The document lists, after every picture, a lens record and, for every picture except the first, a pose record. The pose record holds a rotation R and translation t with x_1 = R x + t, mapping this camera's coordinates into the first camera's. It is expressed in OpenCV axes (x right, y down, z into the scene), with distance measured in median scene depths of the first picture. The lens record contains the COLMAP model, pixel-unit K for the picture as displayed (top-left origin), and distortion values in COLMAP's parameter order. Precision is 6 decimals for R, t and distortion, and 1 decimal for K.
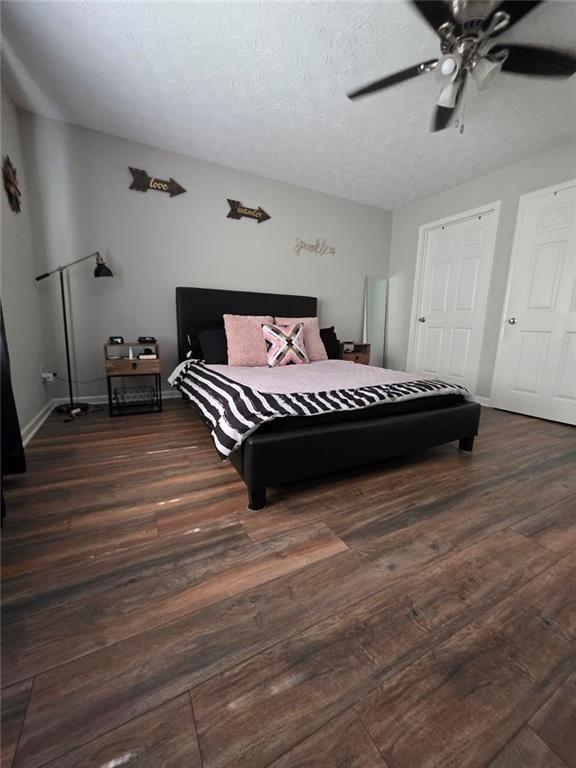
lens RADIAL K [[308.3, 0, 283.7], [0, 308.3, 386.6], [0, 0, 1]] dist [-0.001043, -0.000062]
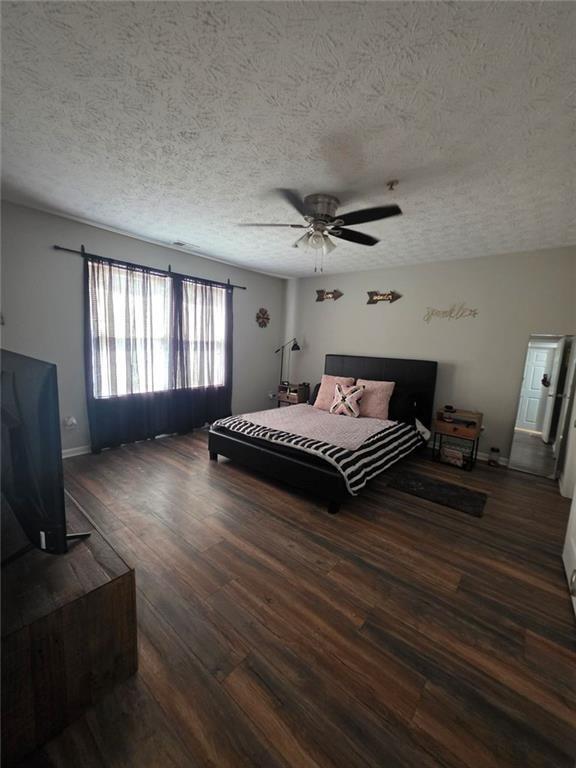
lens RADIAL K [[308.3, 0, 292.5], [0, 308.3, 386.5], [0, 0, 1]] dist [-0.001043, -0.000062]
pose [[0.383878, 0.123665, -0.915066, 1.162514], [-0.209893, 0.976736, 0.043948, -0.207239], [0.899213, 0.175195, 0.400903, 0.240981]]
